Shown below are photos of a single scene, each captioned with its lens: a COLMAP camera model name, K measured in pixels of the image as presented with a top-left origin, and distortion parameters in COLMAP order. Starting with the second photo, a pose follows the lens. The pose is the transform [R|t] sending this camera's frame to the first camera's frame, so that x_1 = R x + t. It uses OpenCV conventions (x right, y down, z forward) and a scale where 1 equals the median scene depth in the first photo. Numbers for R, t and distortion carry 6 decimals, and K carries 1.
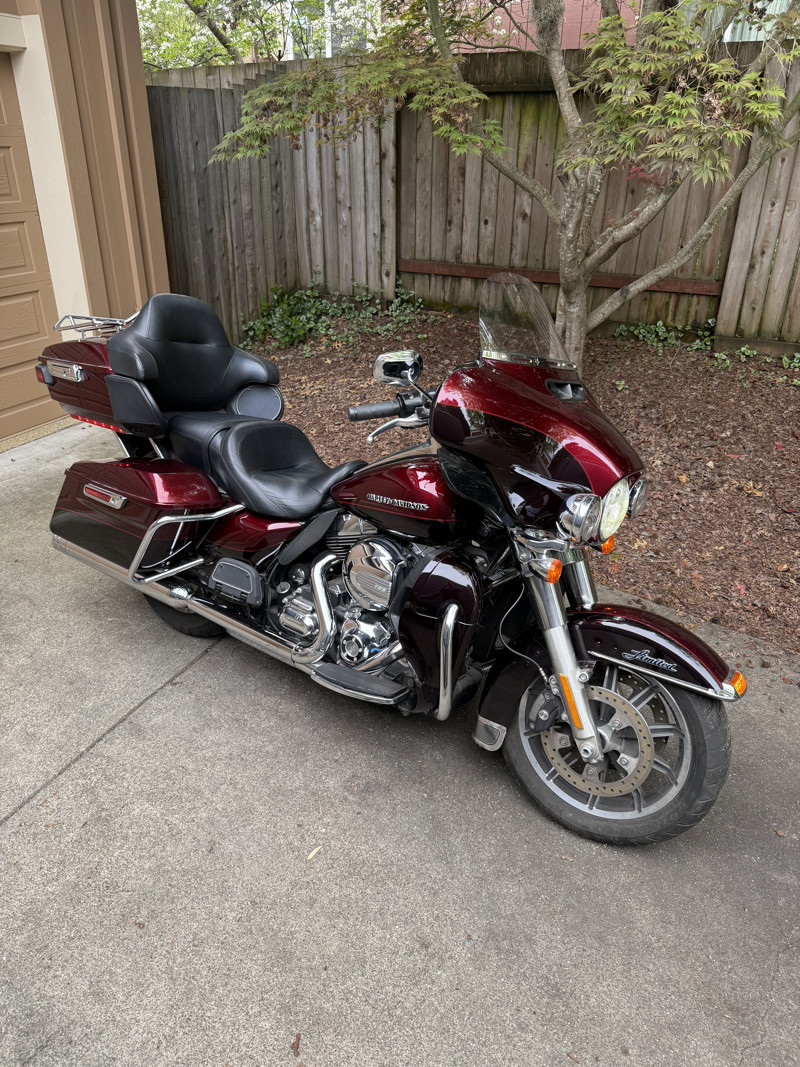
lens RADIAL K [[752.4, 0, 396.8], [0, 752.4, 536.5], [0, 0, 1]] dist [0.009292, -0.031322]
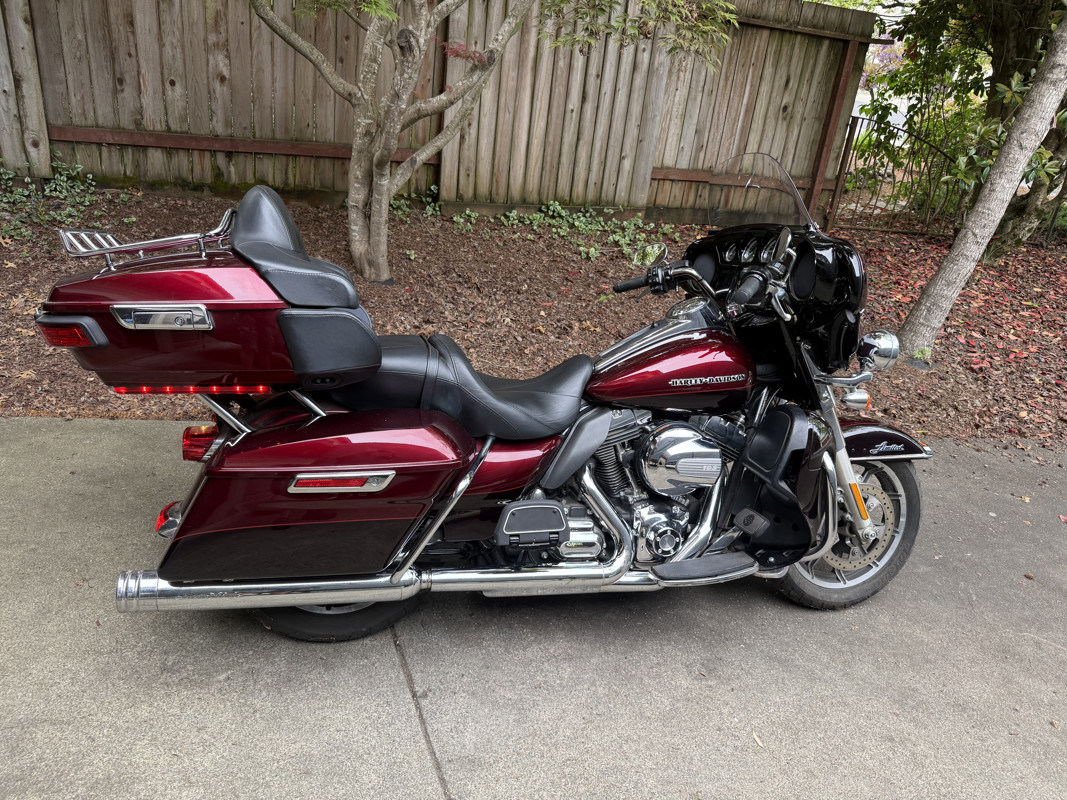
lens RADIAL K [[752.4, 0, 539.1], [0, 752.4, 400.0], [0, 0, 1]] dist [0.009292, -0.031322]
pose [[0.660378, -0.240062, 0.711528, -0.300429], [0.241040, 0.965149, 0.101919, -0.060495], [-0.711197, 0.104202, 0.695227, 0.158544]]
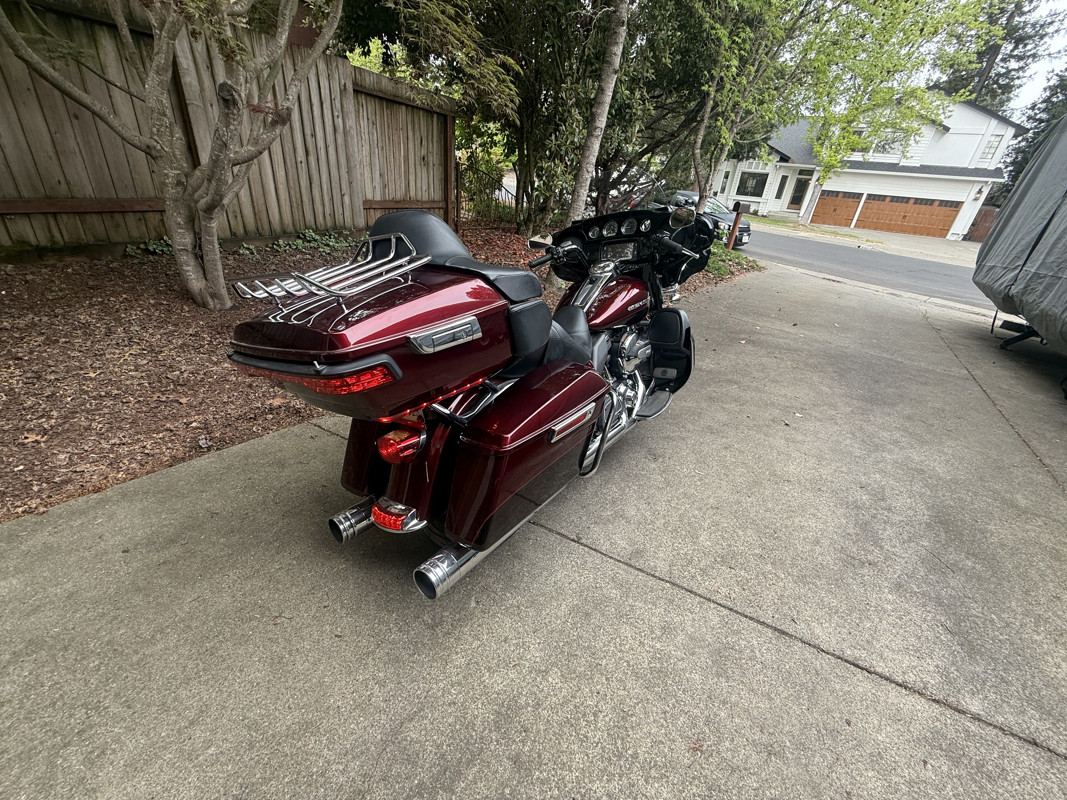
lens RADIAL K [[422.1, 0, 536.2], [0, 422.1, 396.1], [0, 0, 1]] dist [-0.011716, 0.000997]
pose [[0.023755, -0.461136, 0.887012, -0.343785], [0.369247, 0.828571, 0.420865, -0.129058], [-0.929027, 0.317529, 0.189956, 0.378990]]
